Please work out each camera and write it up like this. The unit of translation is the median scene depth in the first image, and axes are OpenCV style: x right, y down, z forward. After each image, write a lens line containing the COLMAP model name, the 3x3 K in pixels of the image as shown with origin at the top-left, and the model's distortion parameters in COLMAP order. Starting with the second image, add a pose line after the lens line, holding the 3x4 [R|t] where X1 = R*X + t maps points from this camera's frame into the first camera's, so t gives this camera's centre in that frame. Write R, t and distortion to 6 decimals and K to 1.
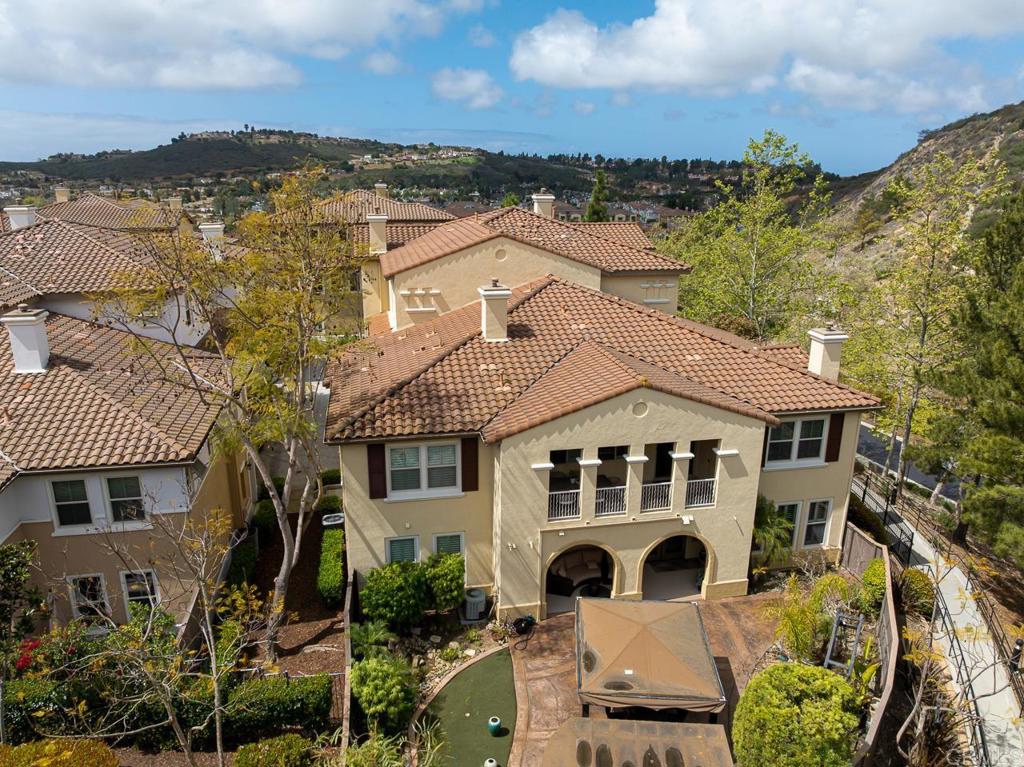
lens RADIAL K [[721.0, 0, 509.3], [0, 721.0, 379.8], [0, 0, 1]] dist [-0.040578, 0.008888]
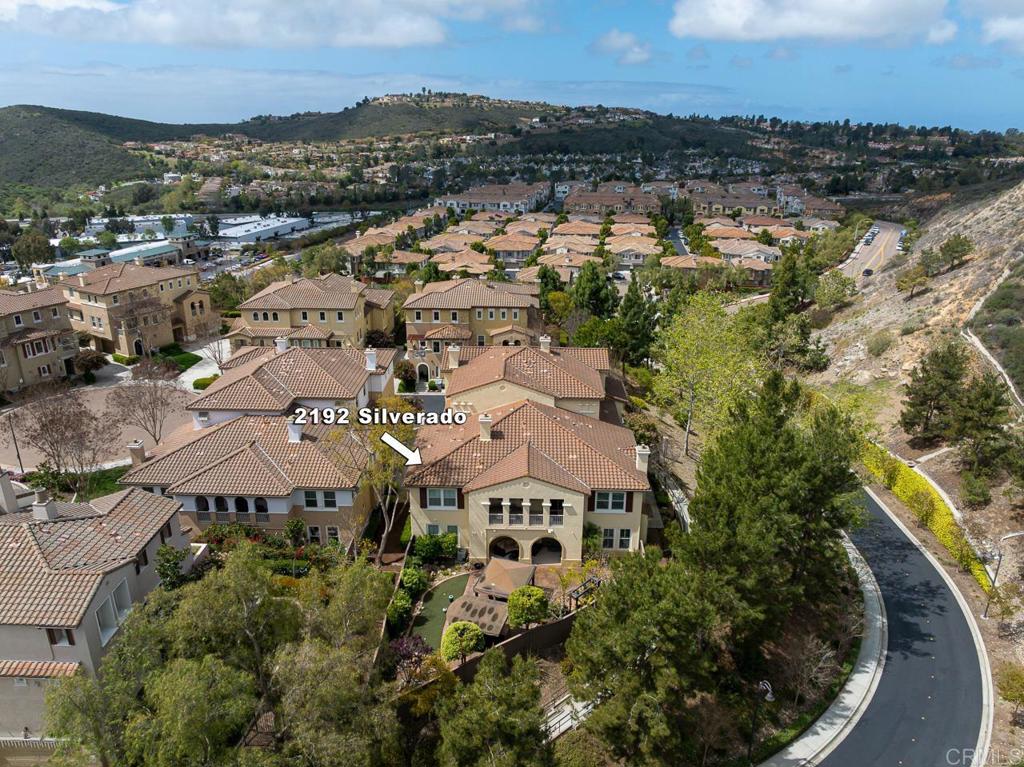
lens RADIAL K [[721.0, 0, 513.2], [0, 721.0, 384.6], [0, 0, 1]] dist [-0.040578, 0.008888]
pose [[0.975323, 0.077043, -0.206905, 0.568235], [-0.062975, 0.995286, 0.073751, -0.437614], [0.211612, -0.058901, 0.975577, -1.262230]]
